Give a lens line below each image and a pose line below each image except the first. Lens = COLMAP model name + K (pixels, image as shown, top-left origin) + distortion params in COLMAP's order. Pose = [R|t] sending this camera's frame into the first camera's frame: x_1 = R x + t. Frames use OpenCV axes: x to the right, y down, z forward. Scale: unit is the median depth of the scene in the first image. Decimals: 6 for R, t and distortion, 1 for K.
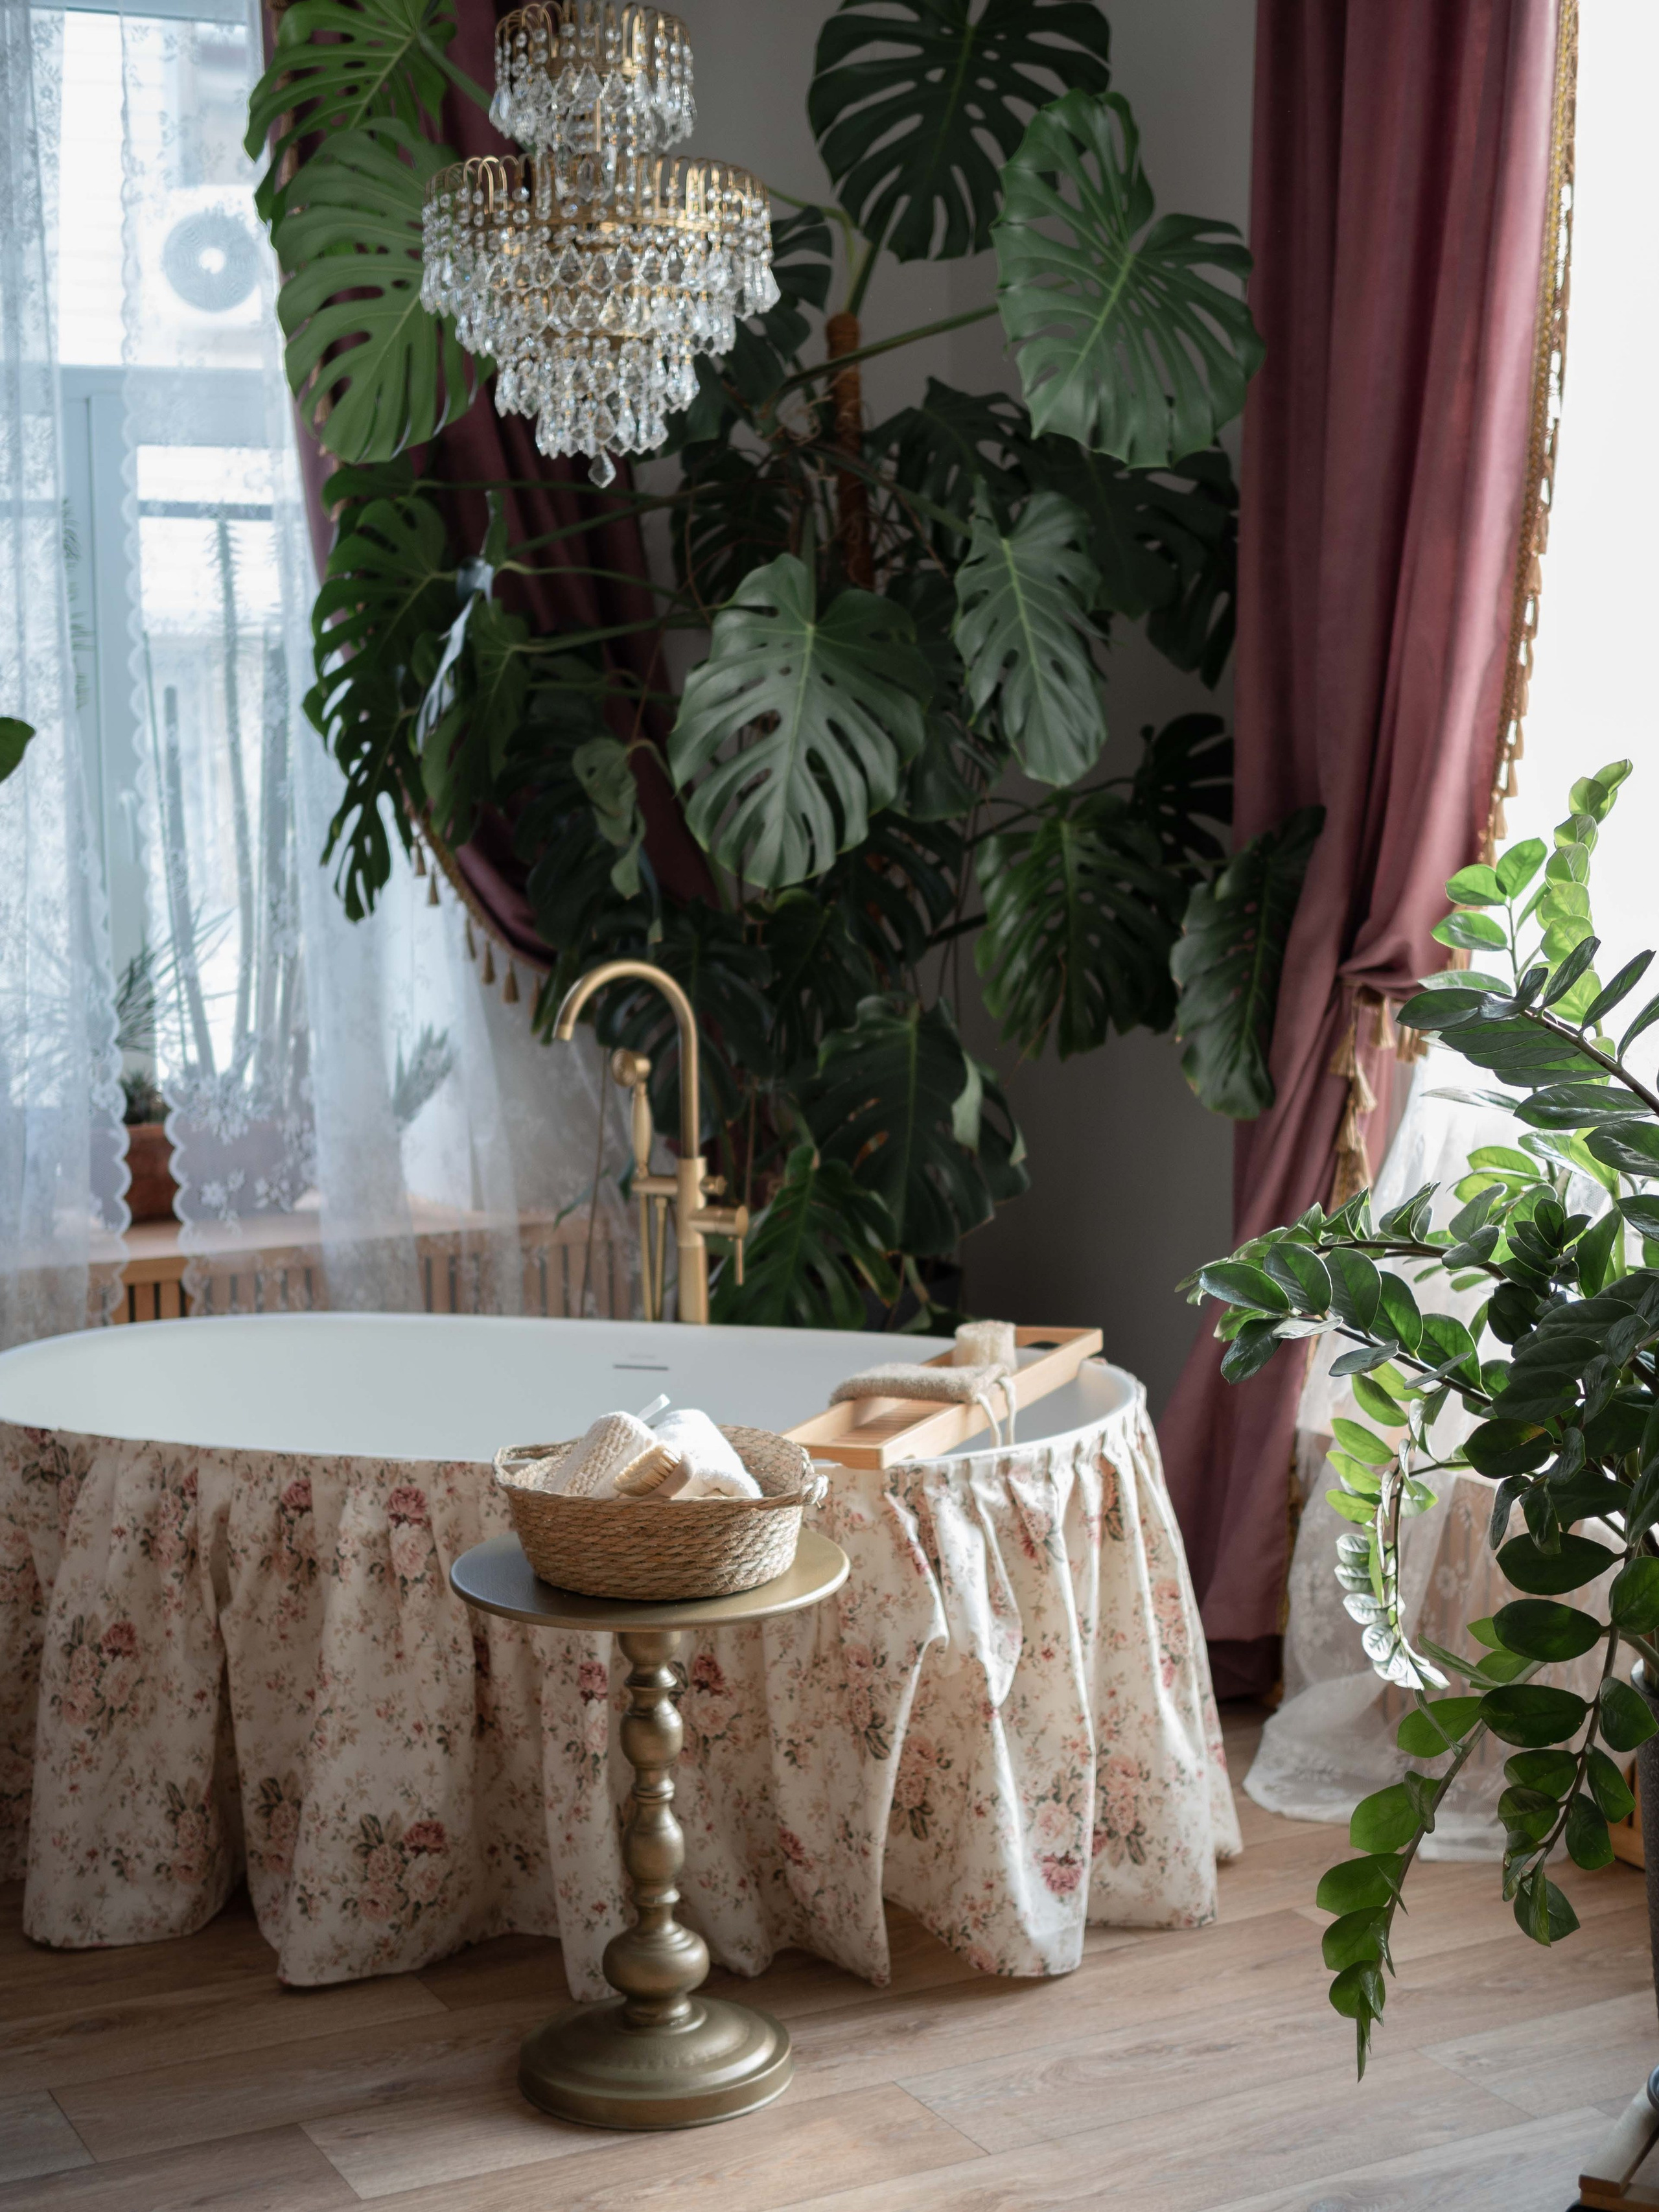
lens RADIAL K [[3199.0, 0, 836.3], [0, 3199.0, 1095.2], [0, 0, 1]] dist [-0.105954, 0.180879]
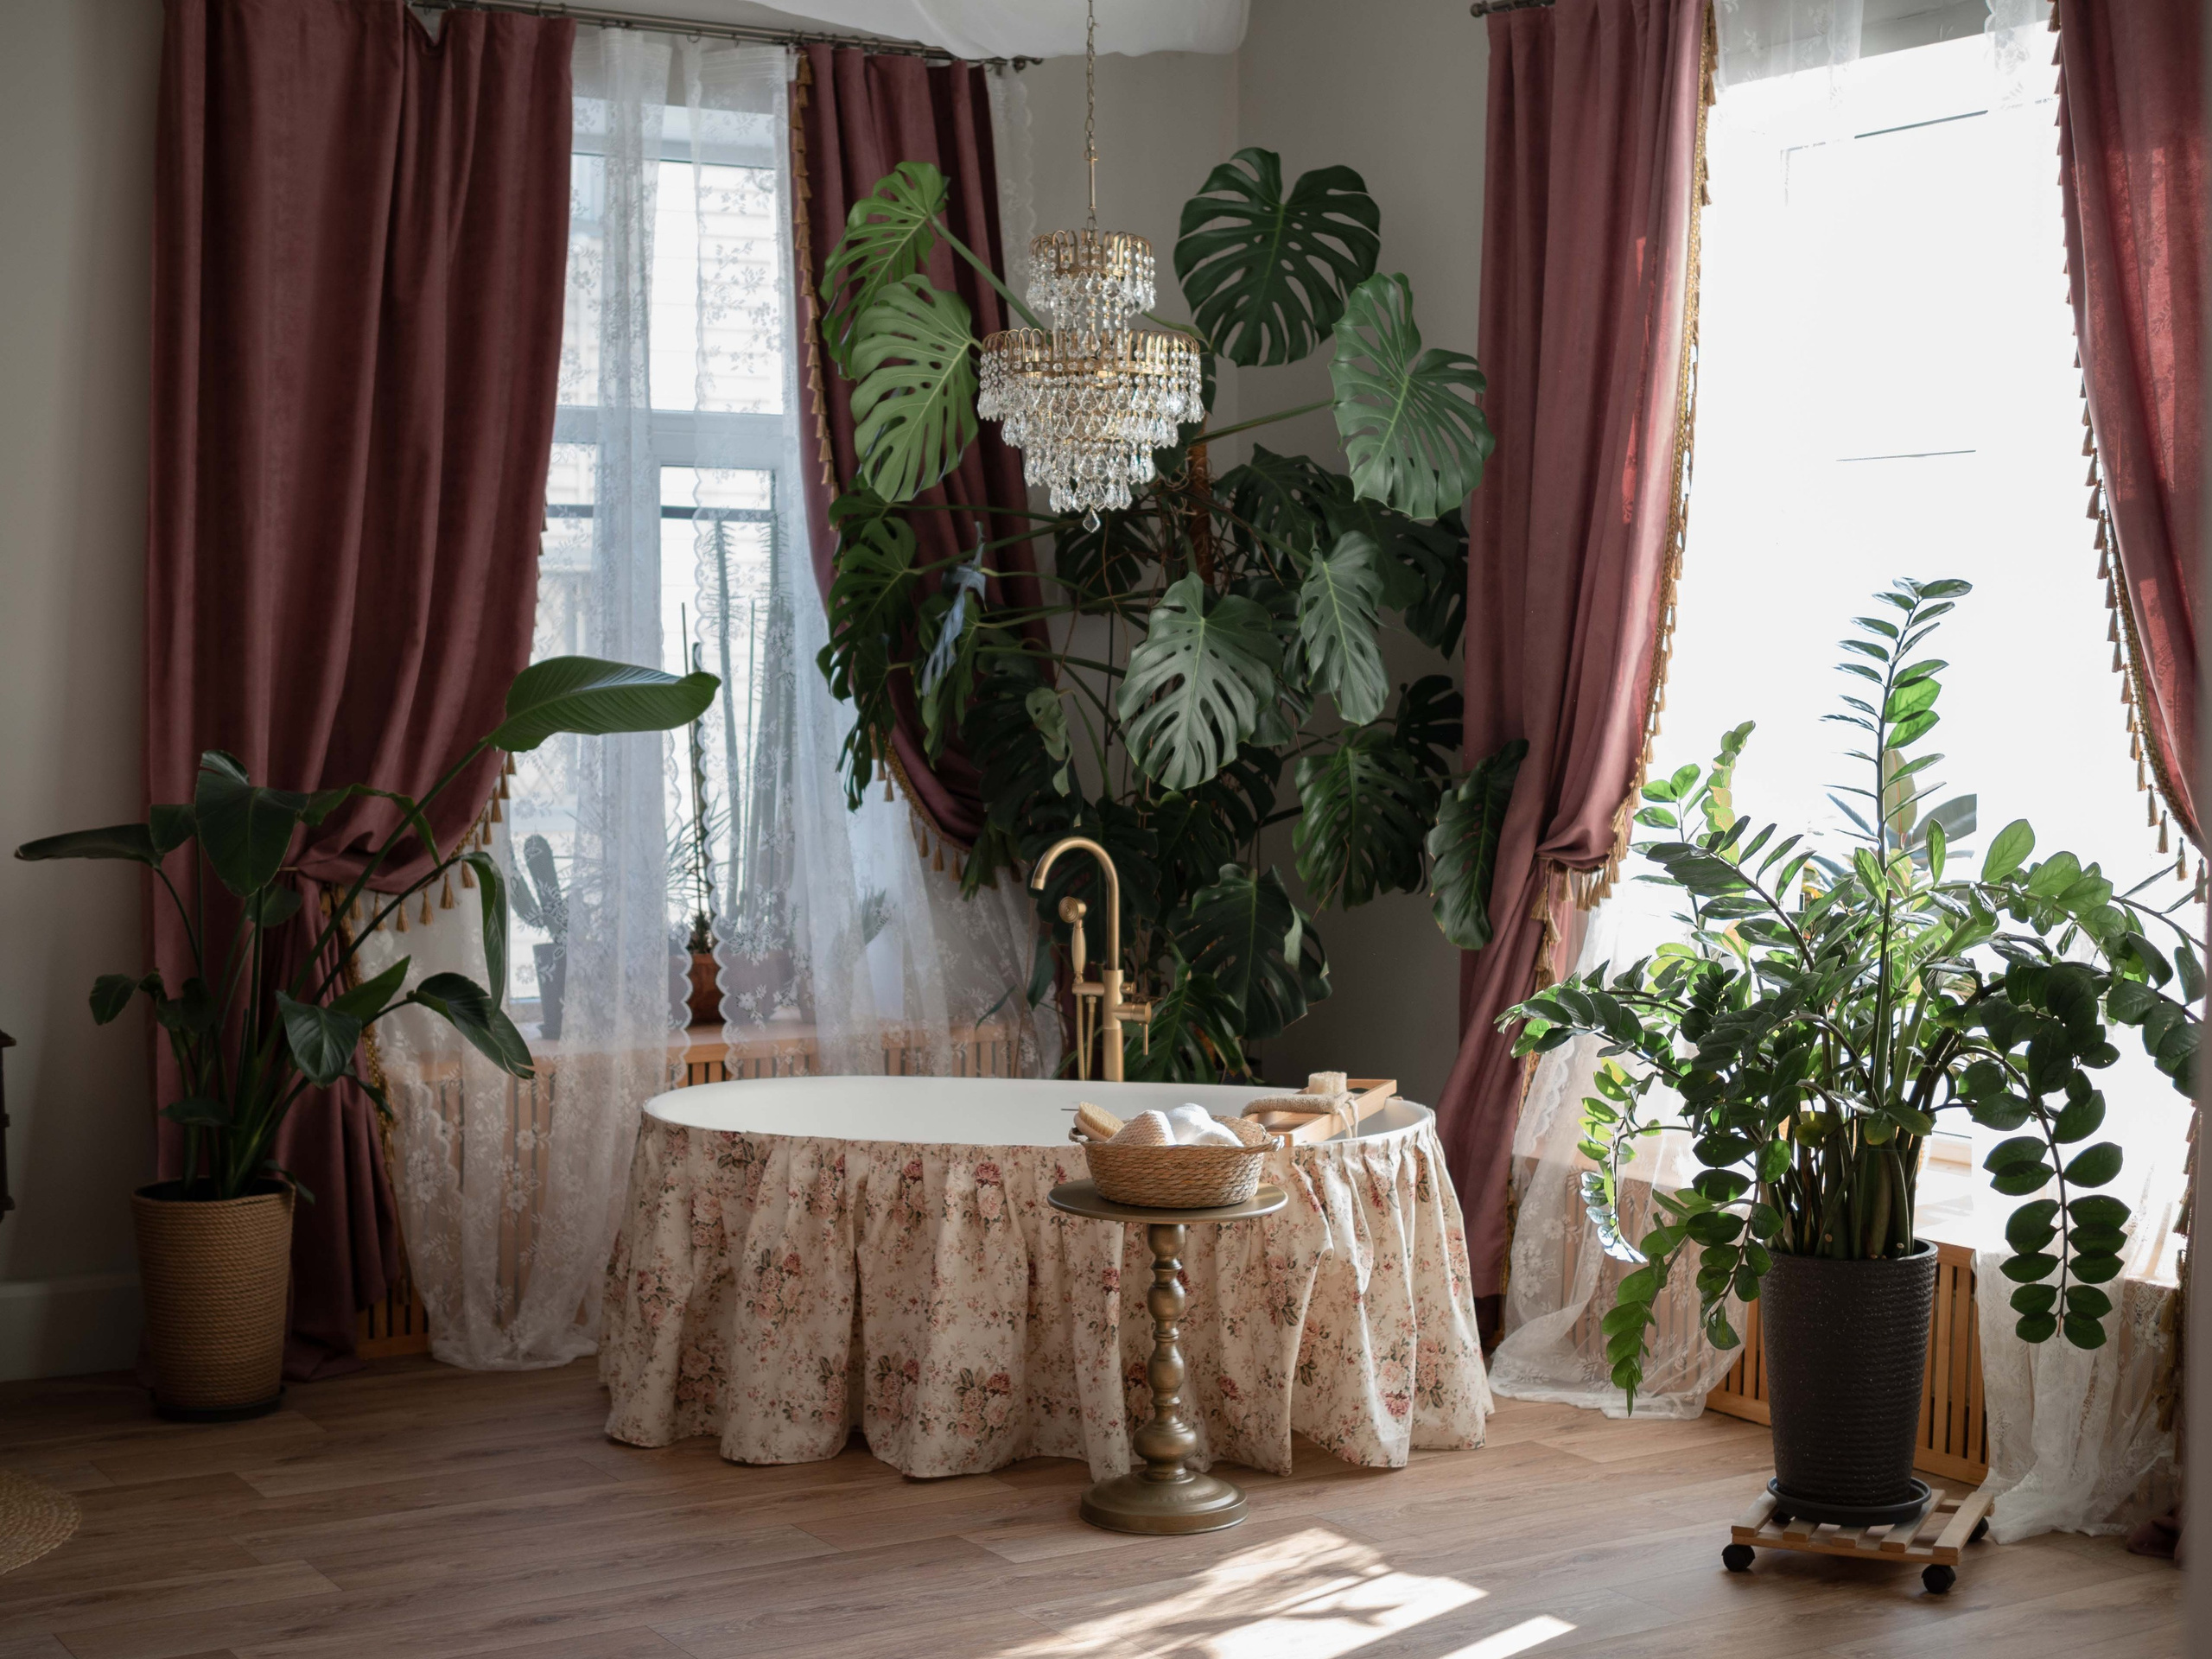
lens RADIAL K [[3208.5, 0, 1100.5], [0, 3208.5, 792.0], [0, 0, 1]] dist [-0.102648, 0.156444]
pose [[0.997302, 0.011430, 0.072507, -0.190731], [-0.006500, 0.997674, -0.067861, 0.045424], [-0.073114, 0.067207, 0.995057, -0.587107]]
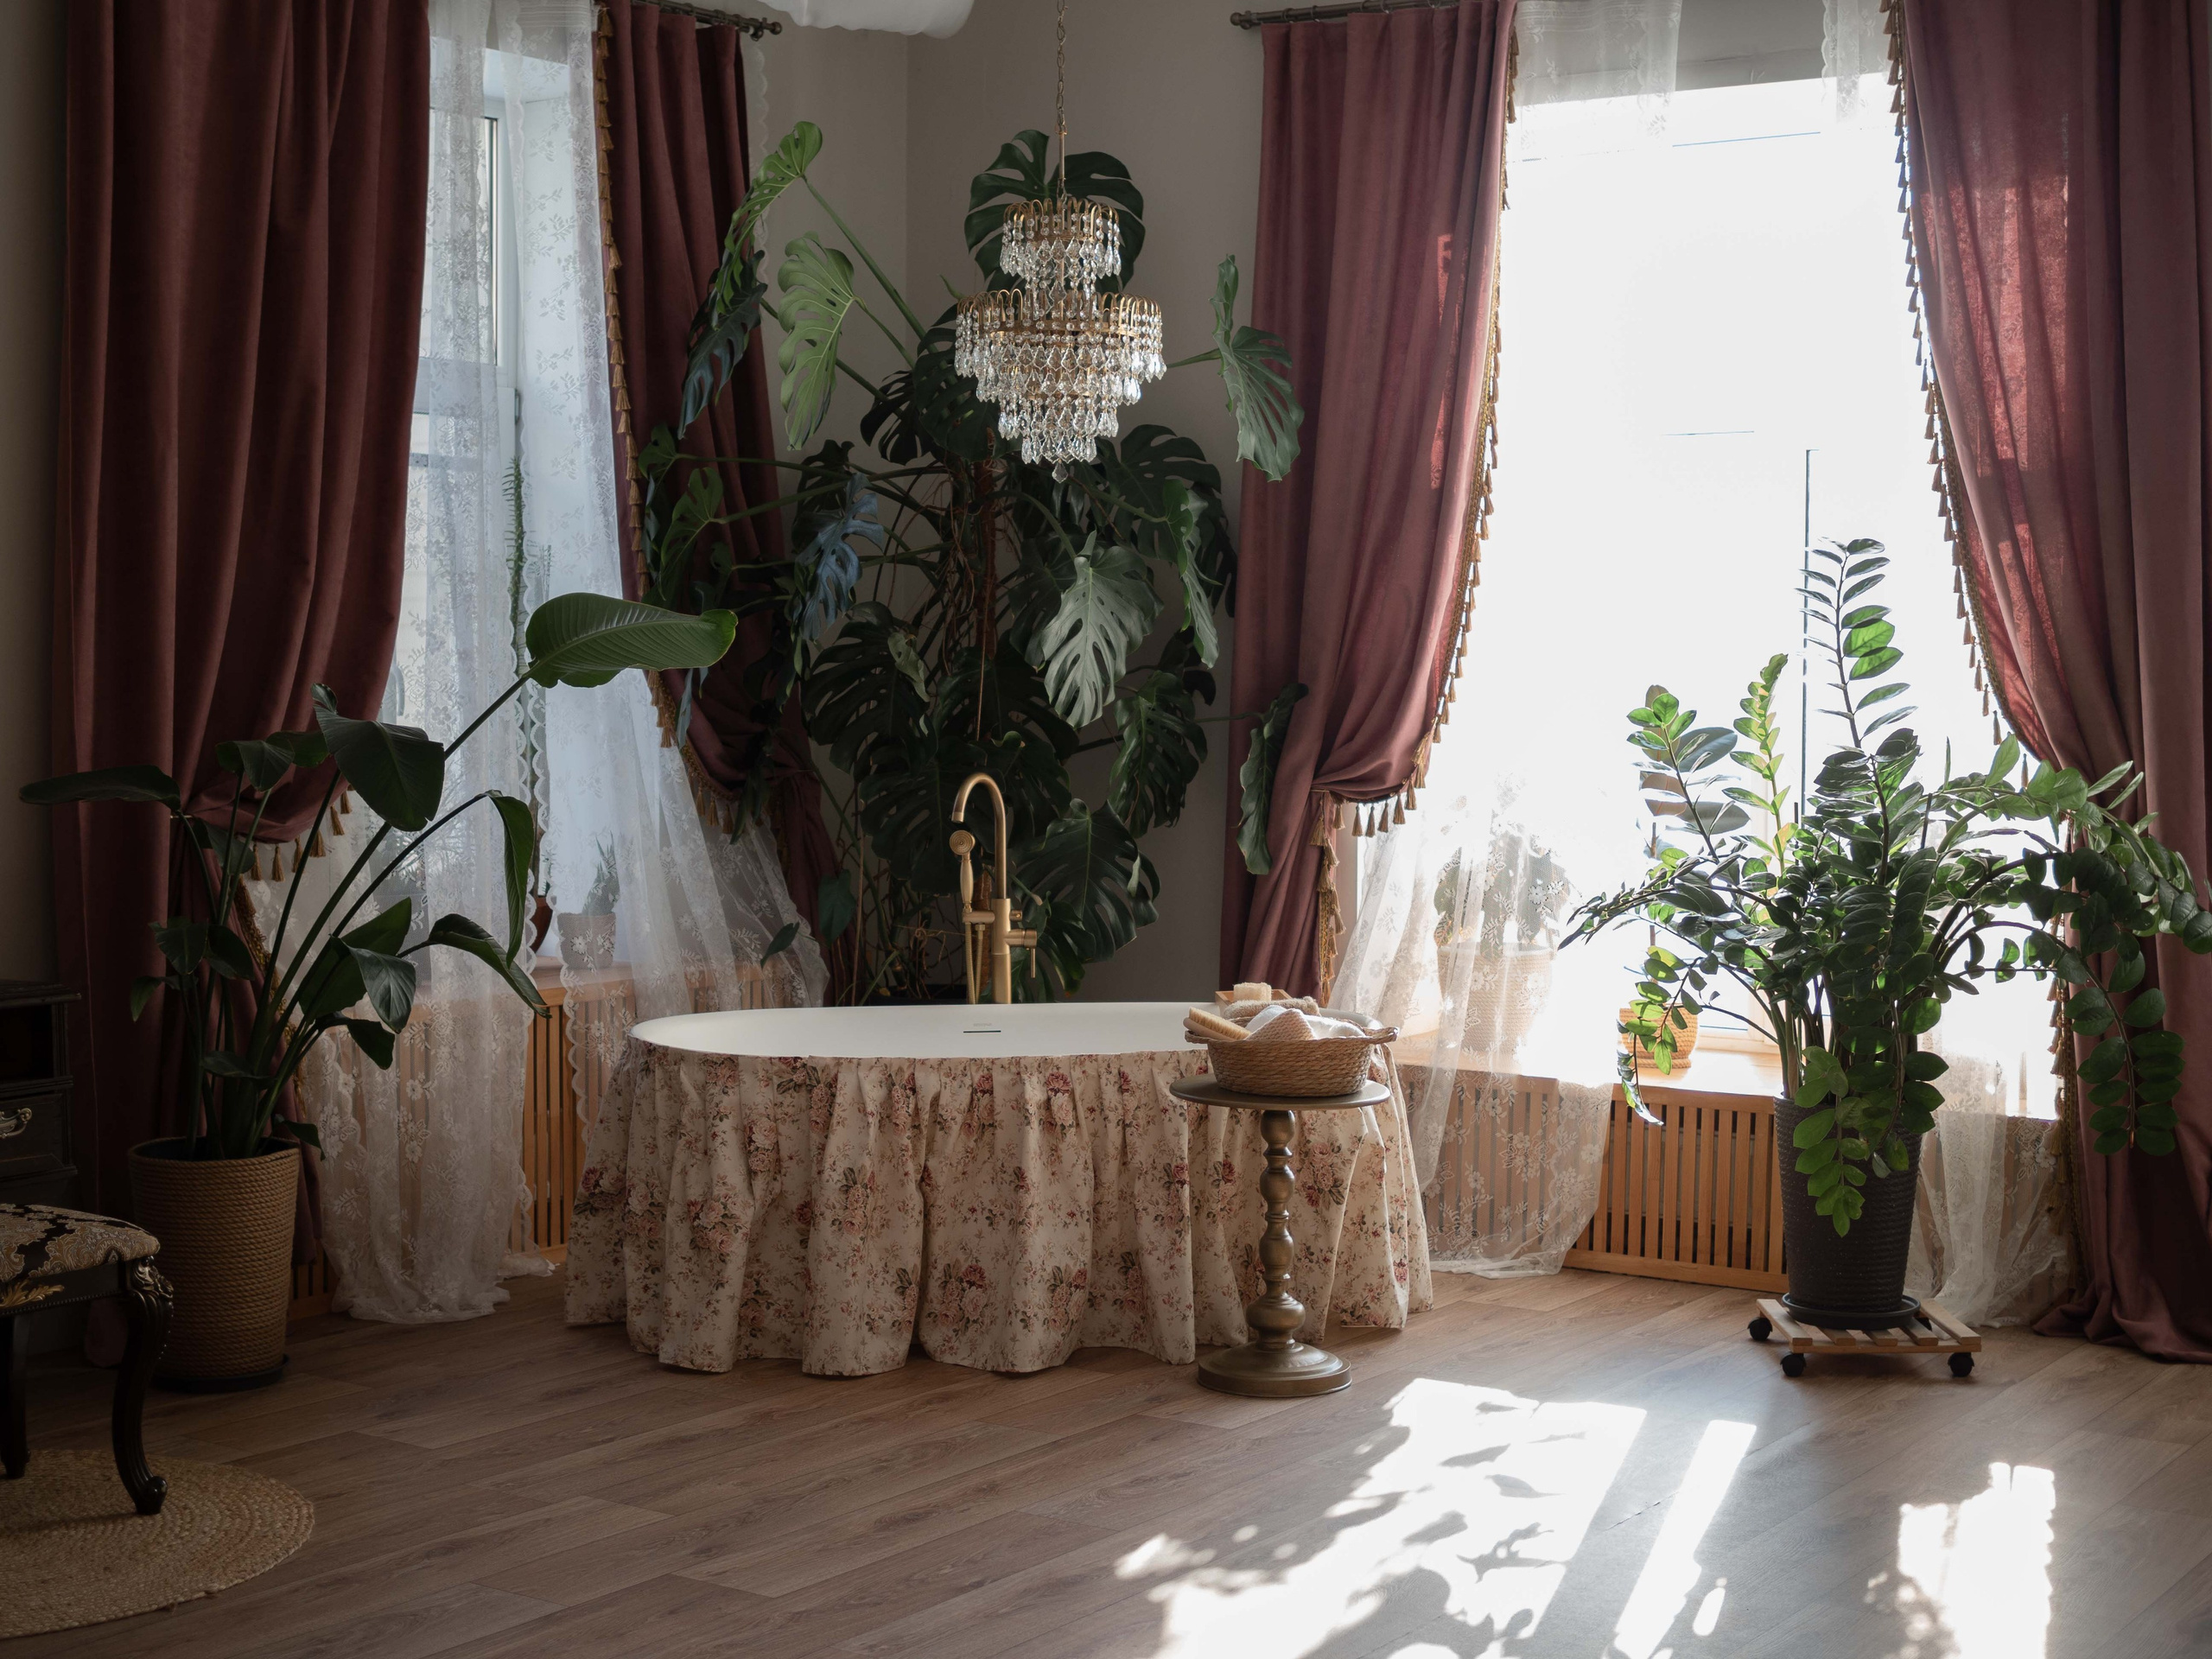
lens RADIAL K [[3161.6, 0, 1081.5], [0, 3161.6, 774.9], [0, 0, 1]] dist [-0.098256, 0.164639]
pose [[0.884716, 0.000992, 0.466130, -0.875983], [0.032984, 0.997358, -0.064726, 0.072511], [-0.464962, 0.072639, 0.882345, -0.477454]]
